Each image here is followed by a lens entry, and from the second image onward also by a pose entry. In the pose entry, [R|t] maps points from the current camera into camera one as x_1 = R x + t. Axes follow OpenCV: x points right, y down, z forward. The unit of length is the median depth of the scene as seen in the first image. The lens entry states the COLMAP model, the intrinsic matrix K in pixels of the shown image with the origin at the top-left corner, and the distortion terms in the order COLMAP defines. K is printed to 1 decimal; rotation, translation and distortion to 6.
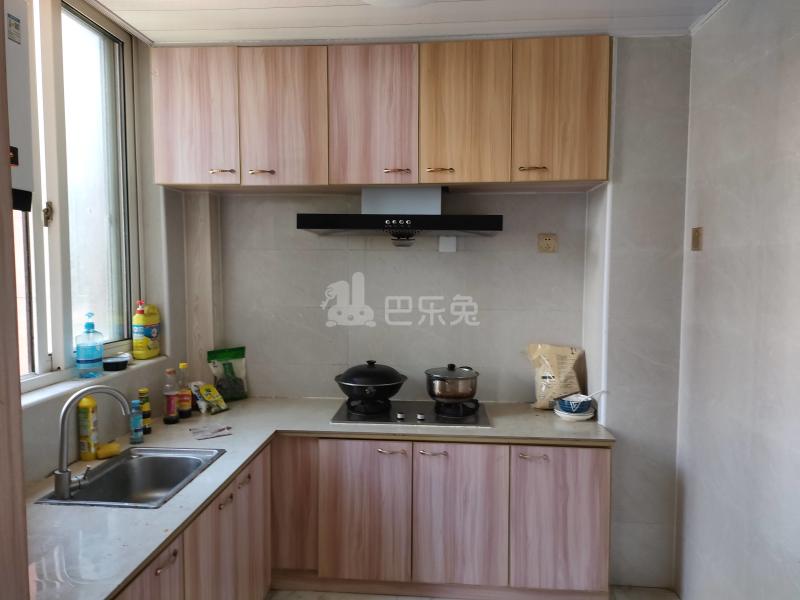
lens RADIAL K [[582.0, 0, 400.0], [0, 582.0, 300.0], [0, 0, 1]] dist [0.068396, -0.003203]
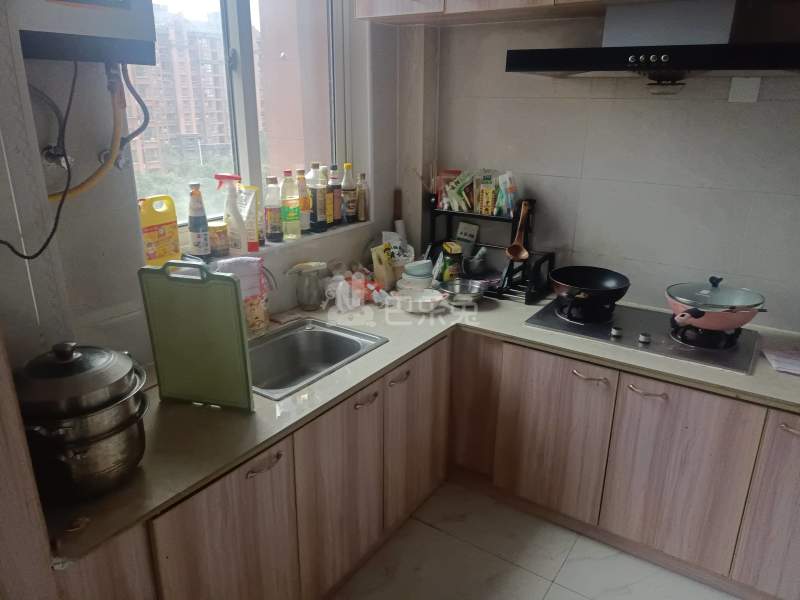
lens RADIAL K [[588.6, 0, 400.0], [0, 588.6, 300.0], [0, 0, 1]] dist [0.052022, -0.046503]
pose [[0.870984, 0.164017, -0.463126, 0.111993], [-0.038449, 0.962495, 0.268560, -0.040522], [0.489805, -0.216105, 0.844624, 0.230732]]
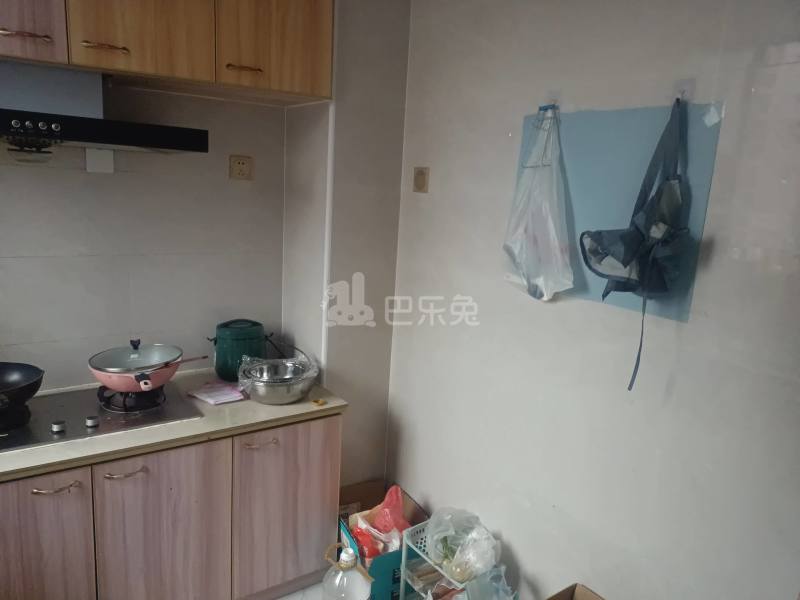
lens RADIAL K [[588.6, 0, 400.0], [0, 588.6, 300.0], [0, 0, 1]] dist [0.052022, -0.046503]
pose [[0.781713, -0.086820, 0.617566, -0.106343], [-0.009103, 0.988568, 0.150499, -0.051823], [-0.623572, -0.123268, 0.771986, 0.269359]]
